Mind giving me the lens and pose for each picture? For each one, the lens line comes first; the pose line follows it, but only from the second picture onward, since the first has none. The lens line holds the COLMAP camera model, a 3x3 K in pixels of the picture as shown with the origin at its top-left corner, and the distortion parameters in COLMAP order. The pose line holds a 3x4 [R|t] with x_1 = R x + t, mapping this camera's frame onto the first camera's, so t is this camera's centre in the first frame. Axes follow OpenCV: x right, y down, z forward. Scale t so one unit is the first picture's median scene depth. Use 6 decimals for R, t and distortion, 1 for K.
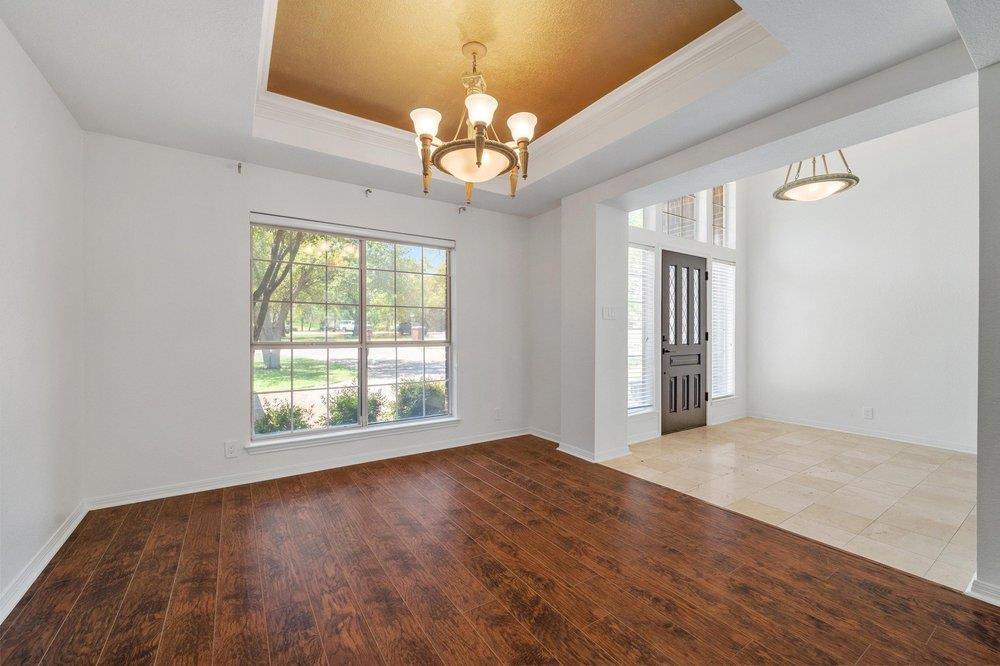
lens RADIAL K [[400.5, 0, 501.7], [0, 400.5, 339.2], [0, 0, 1]] dist [-0.005567, 0.000169]
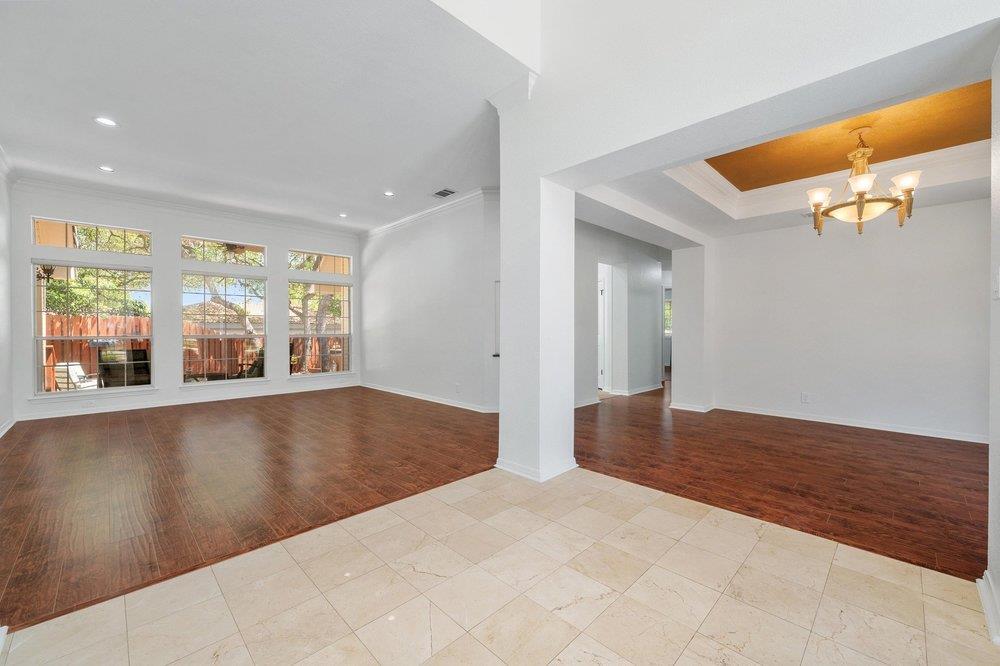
lens RADIAL K [[400.5, 0, 502.0], [0, 400.5, 329.0], [0, 0, 1]] dist [-0.005567, 0.000169]
pose [[-0.981756, 0.001504, -0.190140, 1.549475], [-0.001540, 0.999873, 0.015866, -0.038887], [0.190140, 0.015869, -0.981629, 2.296560]]
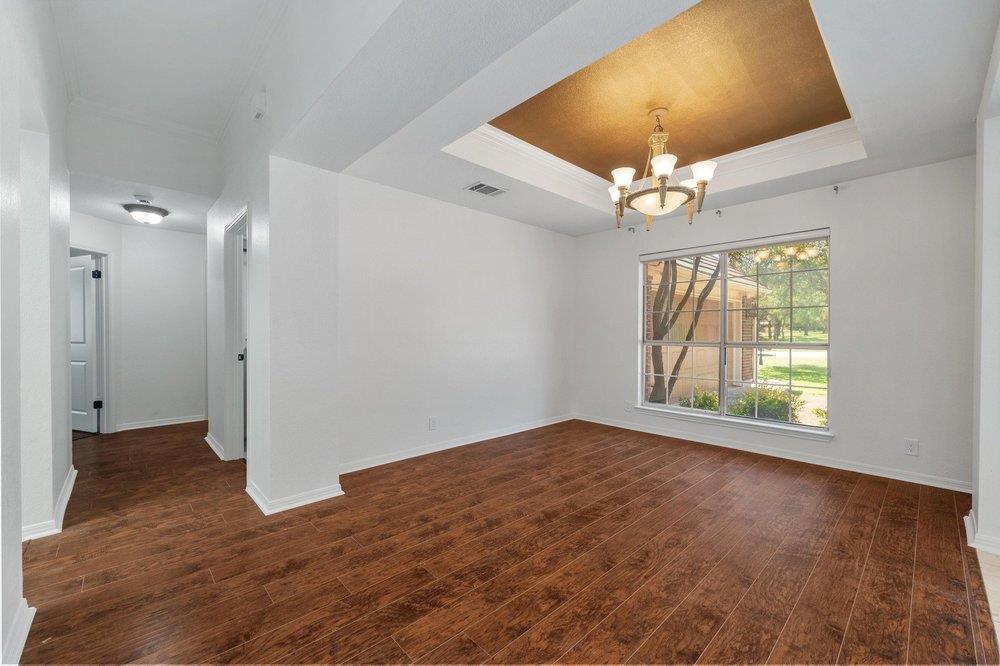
lens RADIAL K [[400.5, 0, 499.3], [0, 400.5, 342.7], [0, 0, 1]] dist [-0.005567, 0.000169]
pose [[0.165946, 0.019655, -0.985939, 1.166528], [-0.019906, 0.999664, 0.016578, 0.006383], [0.985934, 0.016875, 0.166281, 0.312317]]
